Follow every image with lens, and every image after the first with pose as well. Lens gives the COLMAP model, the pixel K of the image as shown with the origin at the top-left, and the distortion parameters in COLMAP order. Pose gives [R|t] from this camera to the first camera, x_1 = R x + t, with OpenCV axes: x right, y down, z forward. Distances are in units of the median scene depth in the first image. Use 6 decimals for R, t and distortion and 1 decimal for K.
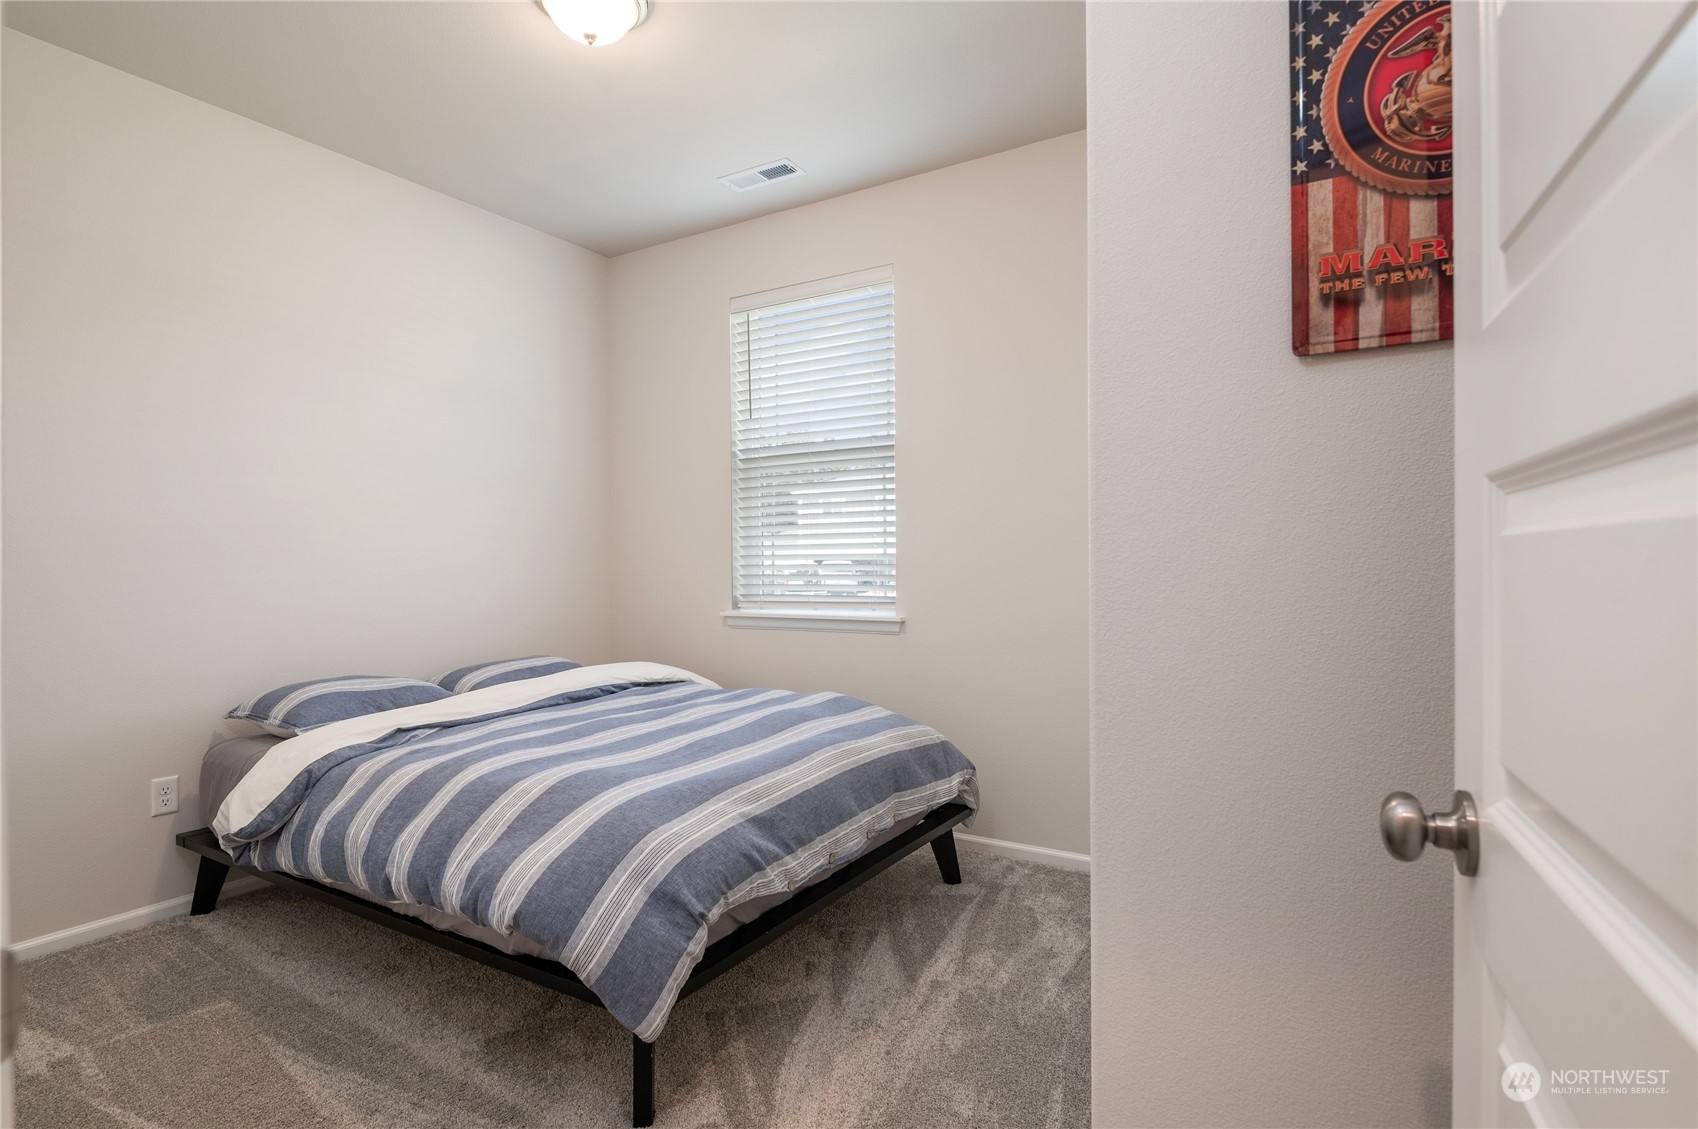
lens RADIAL K [[867.7, 0, 856.1], [0, 867.7, 555.1], [0, 0, 1]] dist [-0.018235, -0.002718]
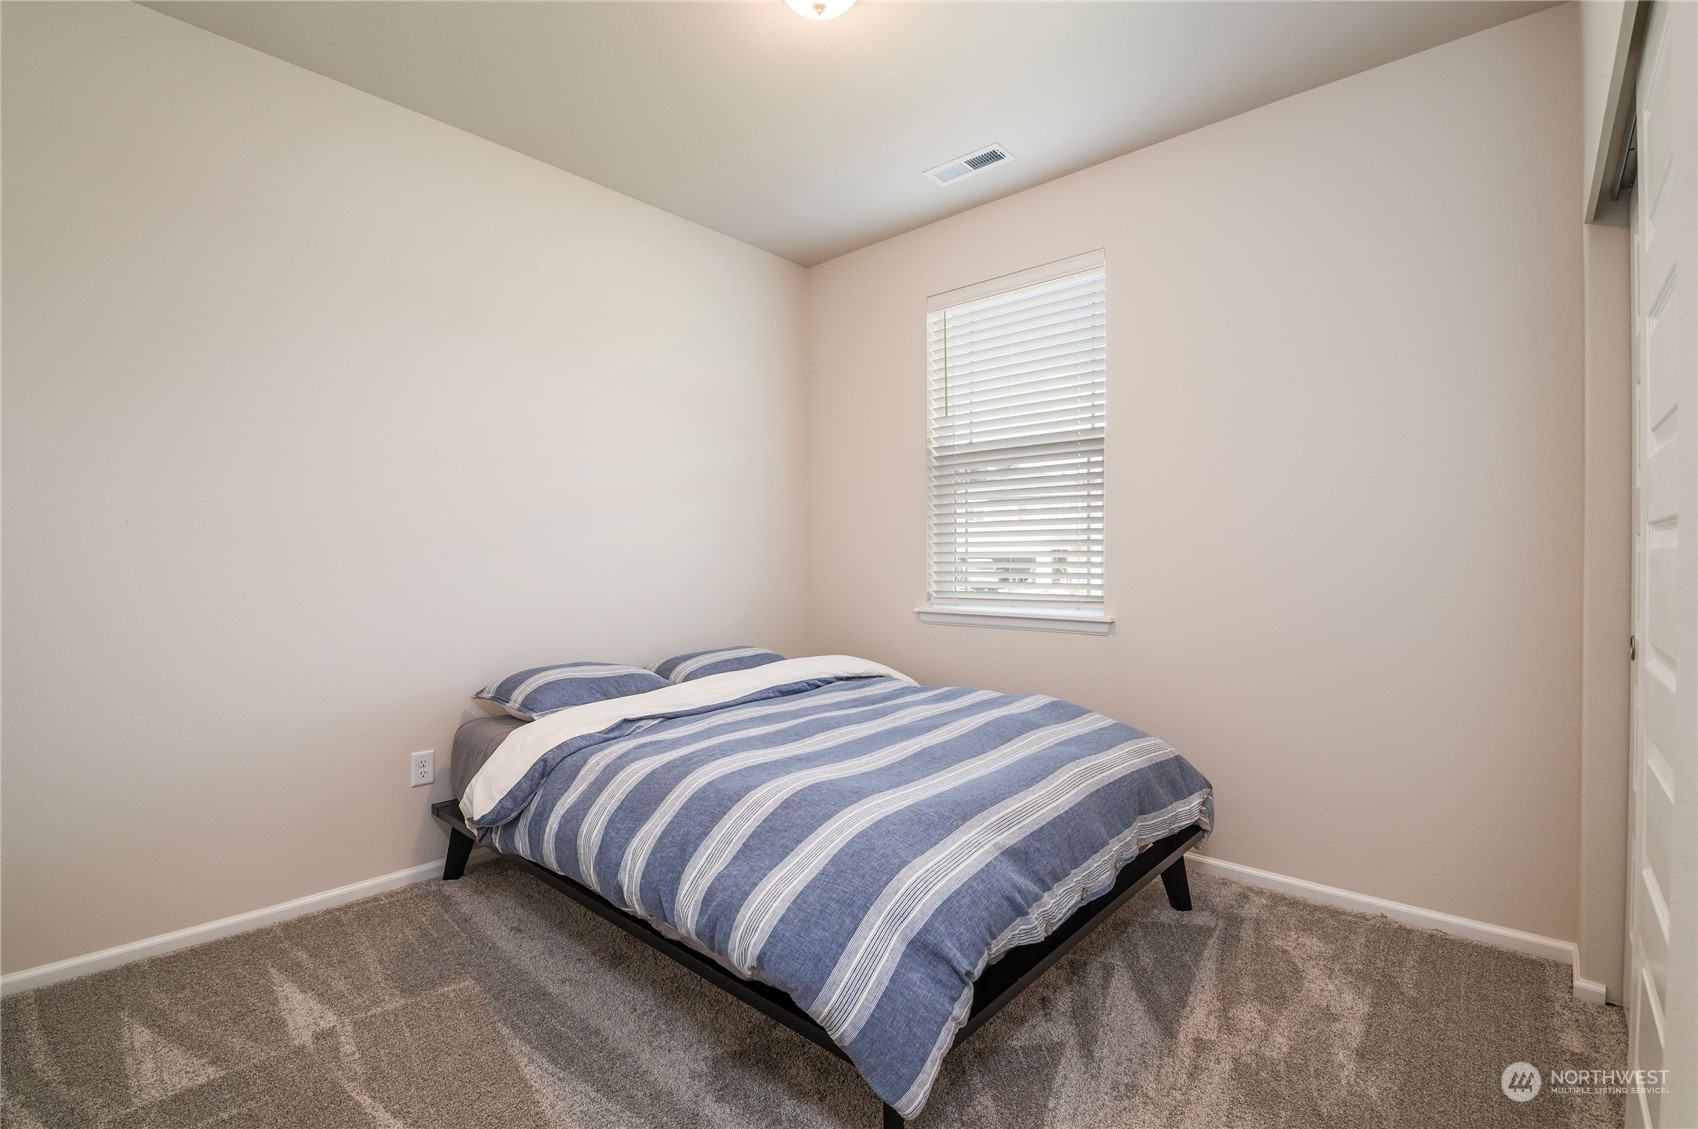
lens RADIAL K [[774.5, 0, 844.5], [0, 774.5, 554.4], [0, 0, 1]] dist [-0.027558, -0.001998]
pose [[0.981324, 0.007212, -0.192227, -0.103573], [-0.006972, 0.999974, 0.001923, 0.003162], [0.192236, -0.000547, 0.981349, 0.157786]]
